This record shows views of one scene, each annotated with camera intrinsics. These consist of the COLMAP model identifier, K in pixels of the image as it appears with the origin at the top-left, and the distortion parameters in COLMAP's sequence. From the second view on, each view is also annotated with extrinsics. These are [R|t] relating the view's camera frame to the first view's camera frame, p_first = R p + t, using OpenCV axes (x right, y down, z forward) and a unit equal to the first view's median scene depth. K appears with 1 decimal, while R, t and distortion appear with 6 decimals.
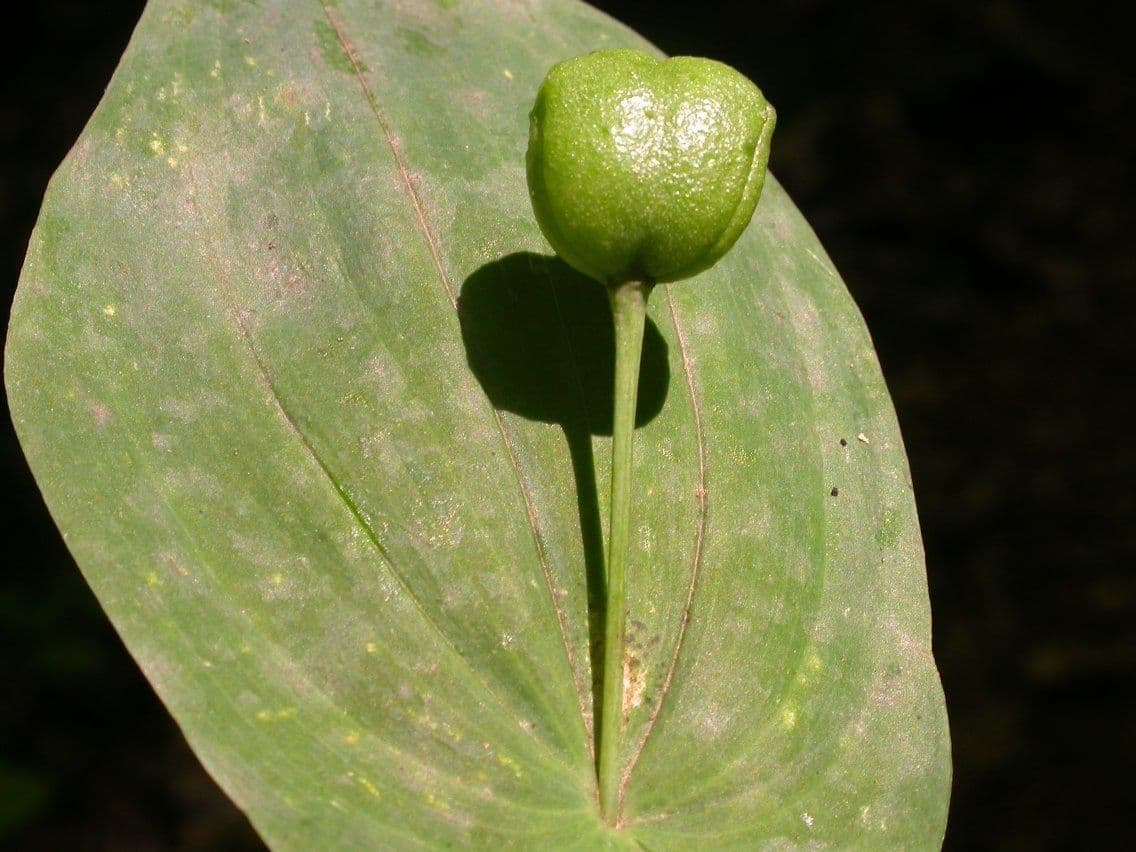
lens RADIAL K [[2384.1, 0, 568.0], [0, 2384.1, 426.0], [0, 0, 1]] dist [0.002145, 0.105279]
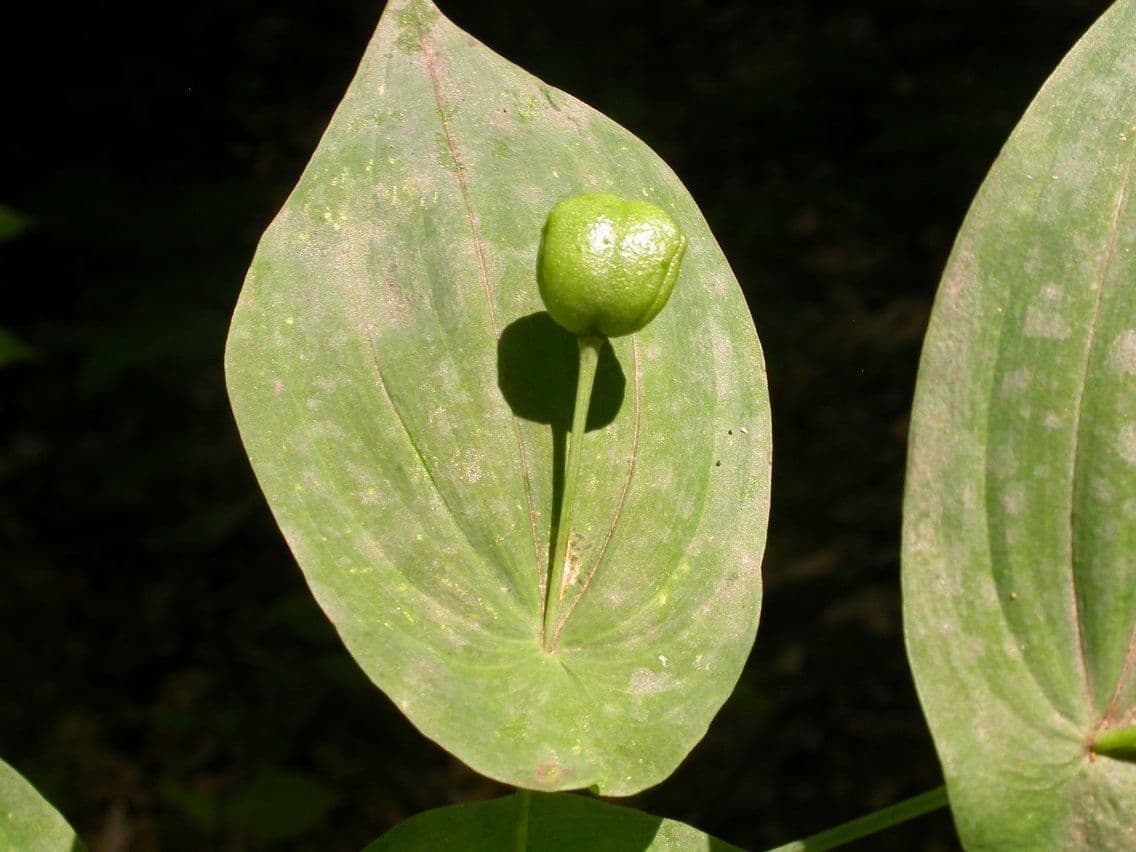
lens RADIAL K [[2384.1, 0, 568.0], [0, 2384.1, 426.0], [0, 0, 1]] dist [0.002145, 0.105279]
pose [[0.990648, 0.090345, -0.102244, 0.187067], [-0.081447, 0.992777, 0.088097, -0.143125], [0.109465, -0.078946, 0.990851, -0.674076]]
